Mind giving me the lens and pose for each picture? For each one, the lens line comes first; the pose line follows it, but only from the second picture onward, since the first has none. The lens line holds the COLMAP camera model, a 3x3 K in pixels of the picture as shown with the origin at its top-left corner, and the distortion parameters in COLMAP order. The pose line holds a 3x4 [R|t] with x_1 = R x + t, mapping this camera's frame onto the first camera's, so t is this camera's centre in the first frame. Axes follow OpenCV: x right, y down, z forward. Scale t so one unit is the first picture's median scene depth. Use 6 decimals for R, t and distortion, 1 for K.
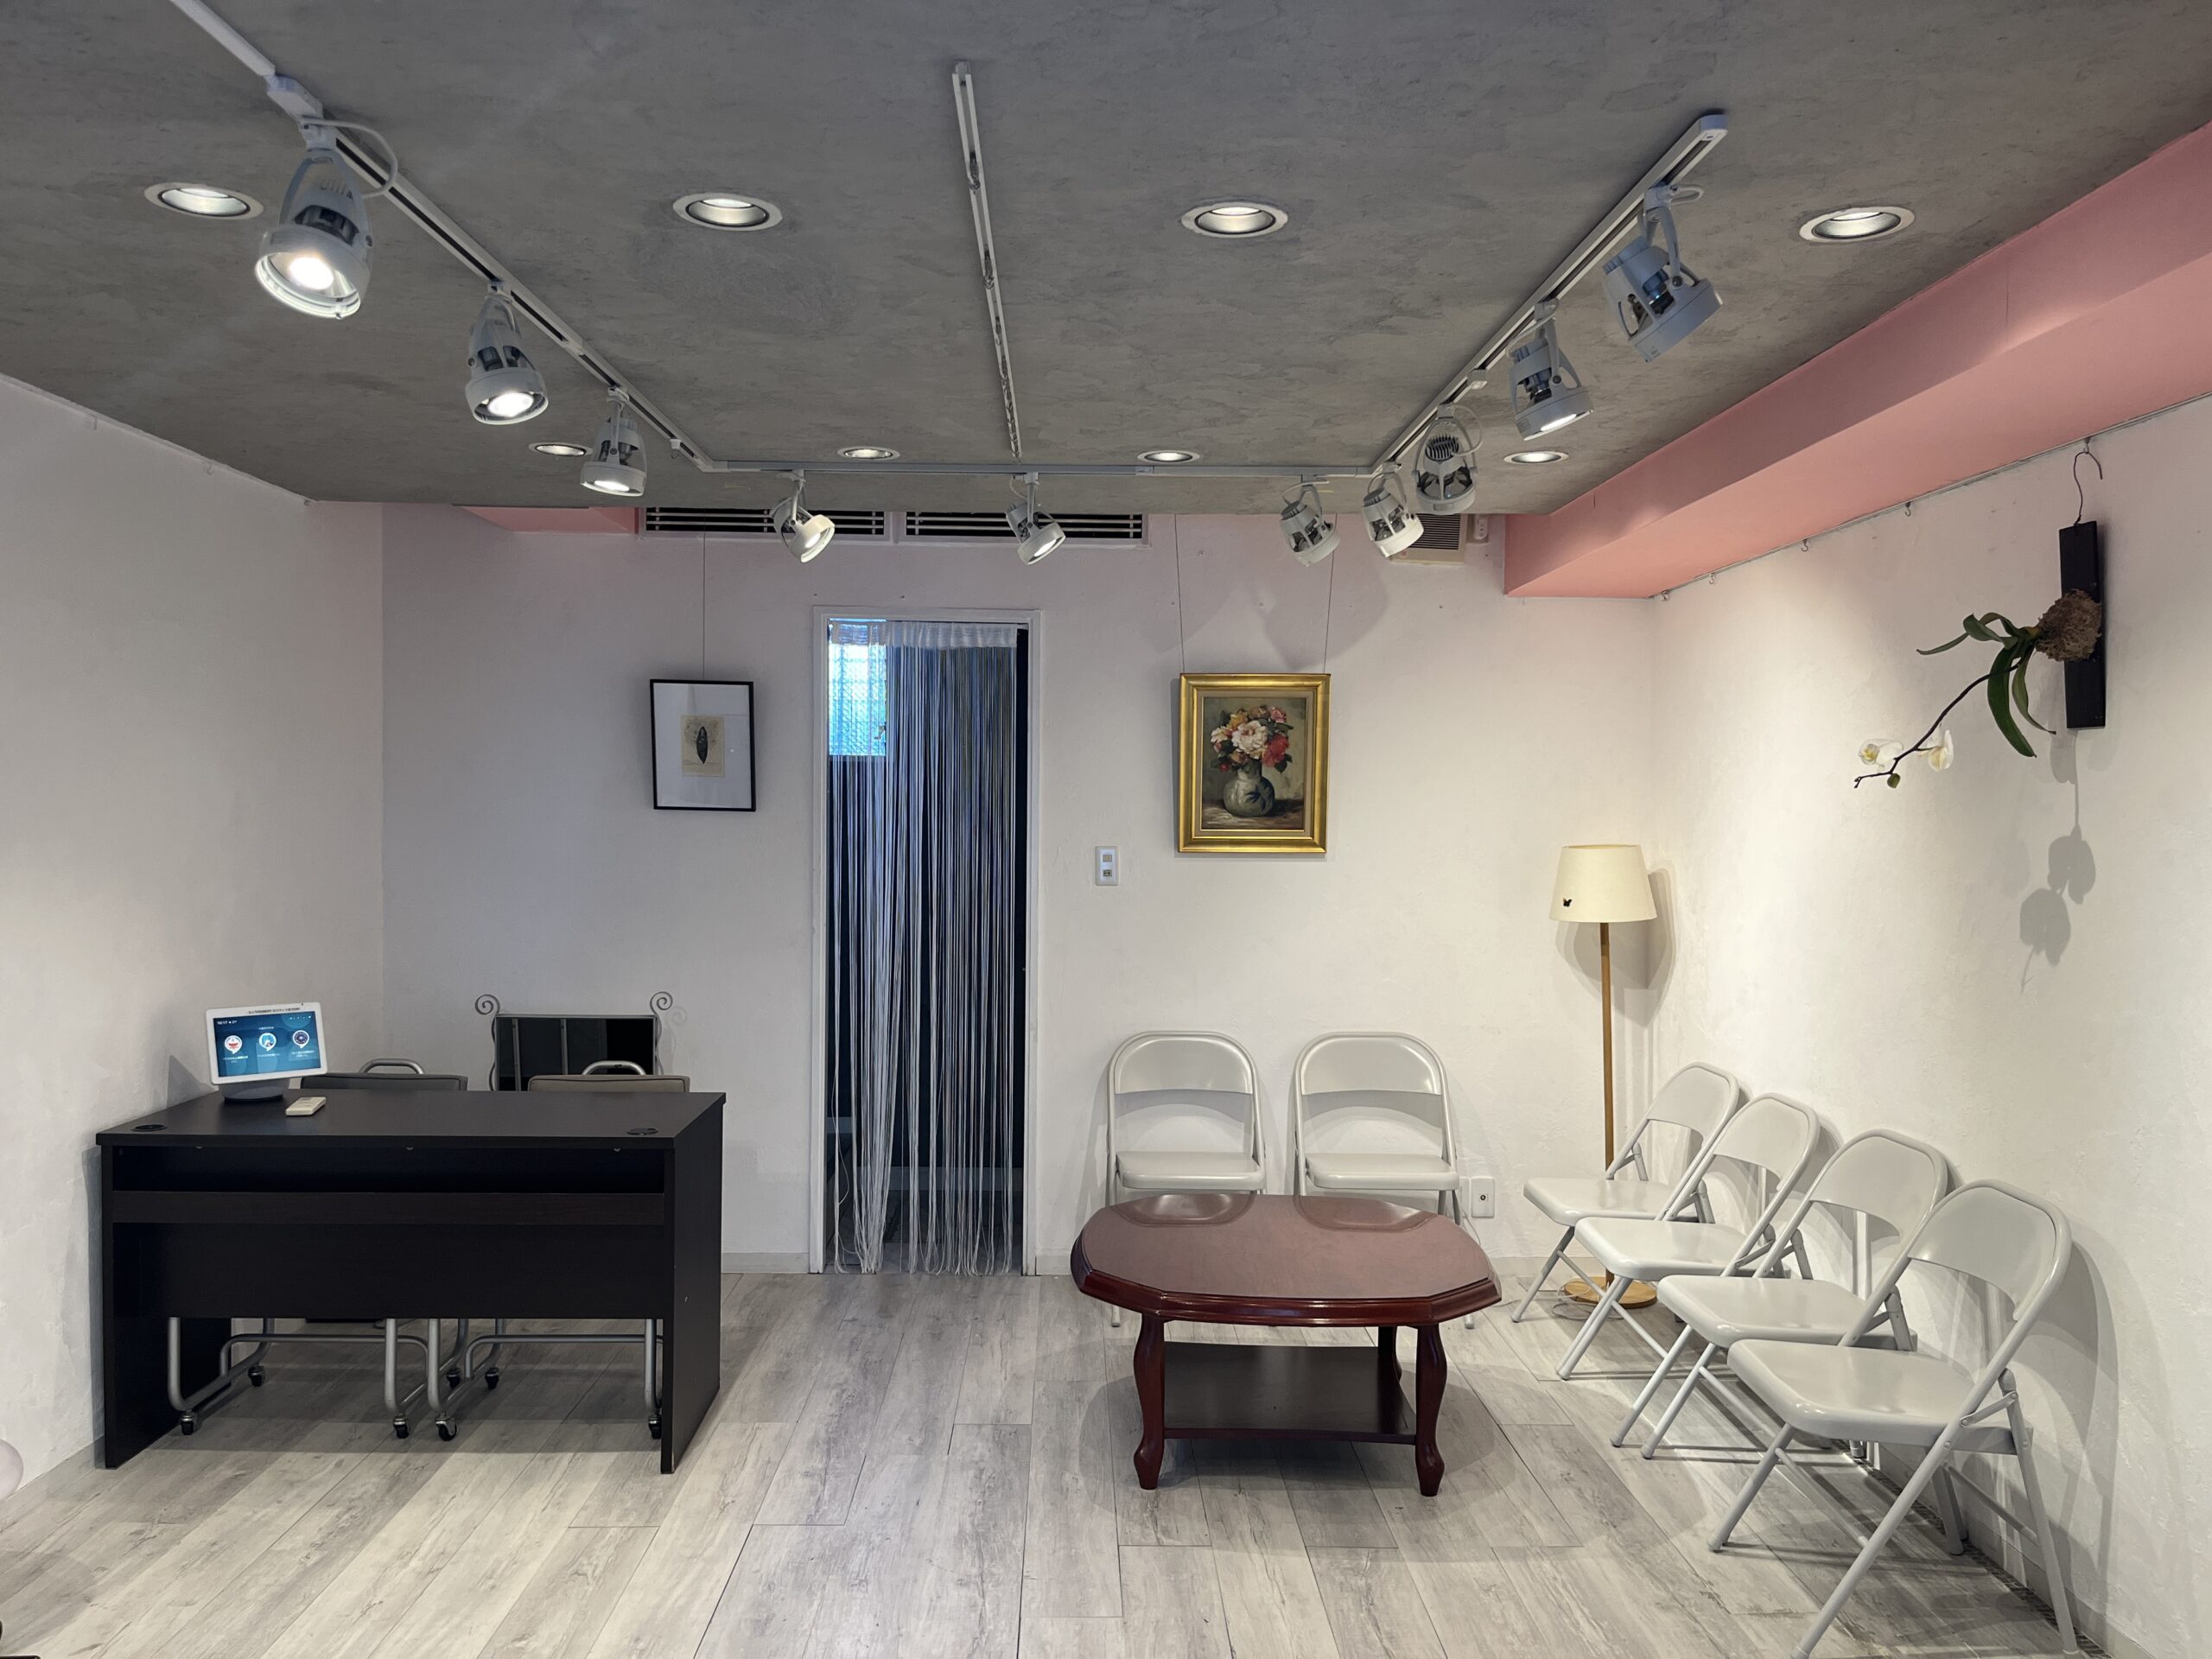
lens RADIAL K [[1629.8, 0, 1106.0], [0, 1629.8, 829.5], [0, 0, 1]] dist [0.076338, -0.142028]
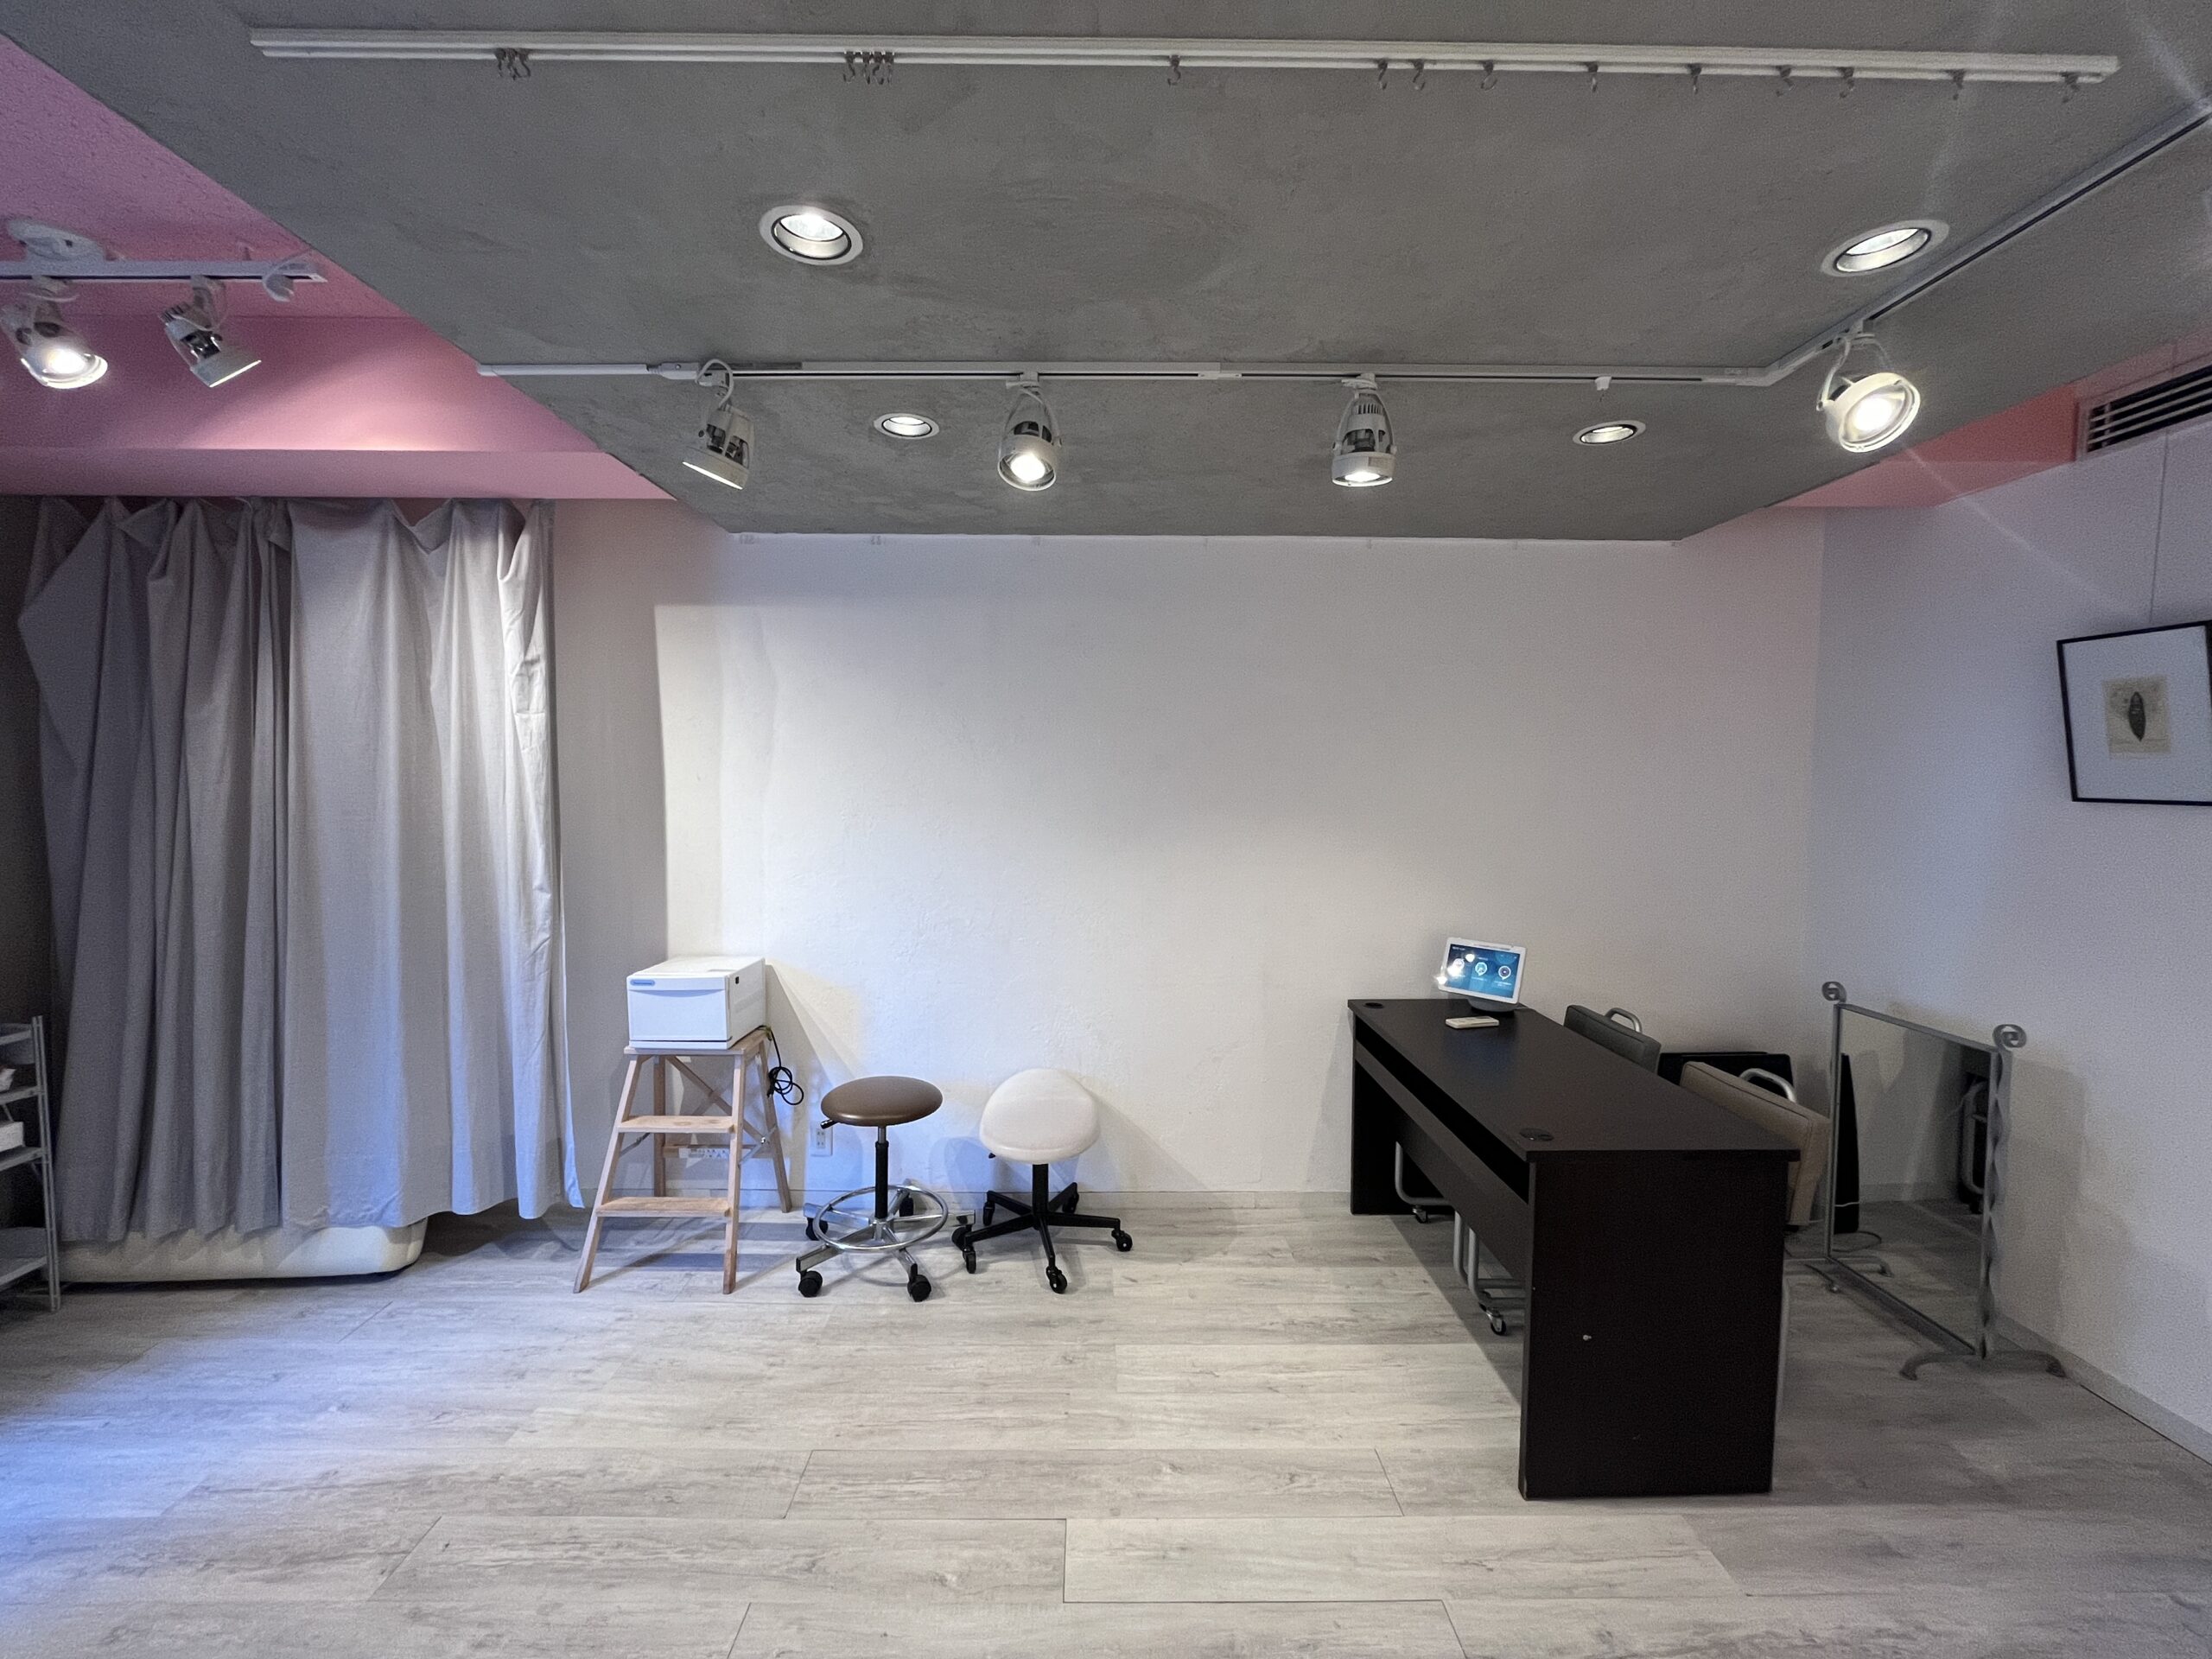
lens RADIAL K [[886.0, 0, 1106.0], [0, 886.0, 829.5], [0, 0, 1]] dist [-0.015824, 0.000090]
pose [[-0.016121, 0.044446, -0.998882, 0.223551], [-0.020328, 0.998790, 0.044770, -0.010958], [0.999663, 0.021027, -0.015198, 0.754178]]
